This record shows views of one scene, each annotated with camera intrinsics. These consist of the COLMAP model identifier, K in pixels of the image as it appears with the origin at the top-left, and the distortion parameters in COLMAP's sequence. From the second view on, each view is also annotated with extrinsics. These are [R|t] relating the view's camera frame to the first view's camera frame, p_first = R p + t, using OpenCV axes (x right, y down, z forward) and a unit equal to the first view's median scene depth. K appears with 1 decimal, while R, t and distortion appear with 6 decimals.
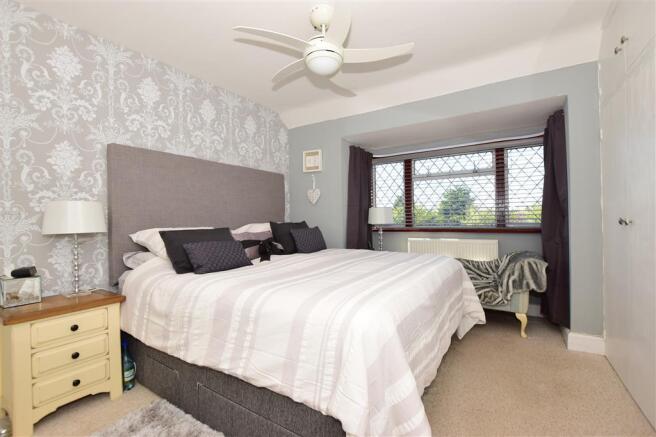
lens RADIAL K [[295.4, 0, 328.0], [0, 295.4, 218.5], [0, 0, 1]] dist [-0.016483, 0.000478]
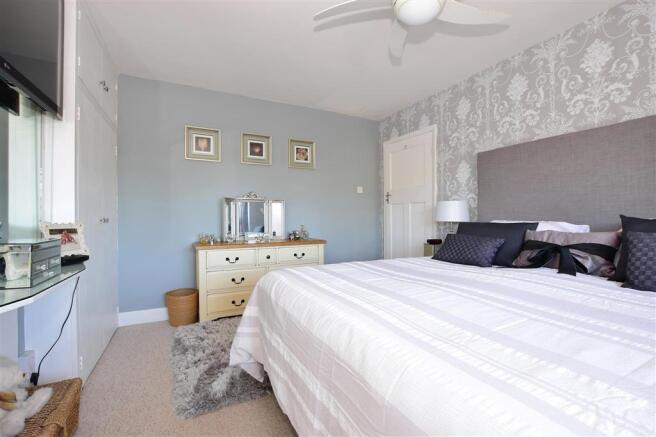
lens RADIAL K [[295.4, 0, 328.0], [0, 295.4, 218.5], [0, 0, 1]] dist [-0.016483, 0.000478]
pose [[-0.508732, 0.022251, -0.860637, 0.608307], [0.019123, 0.999711, 0.014543, -0.000995], [0.860712, -0.009059, -0.509011, 0.920824]]
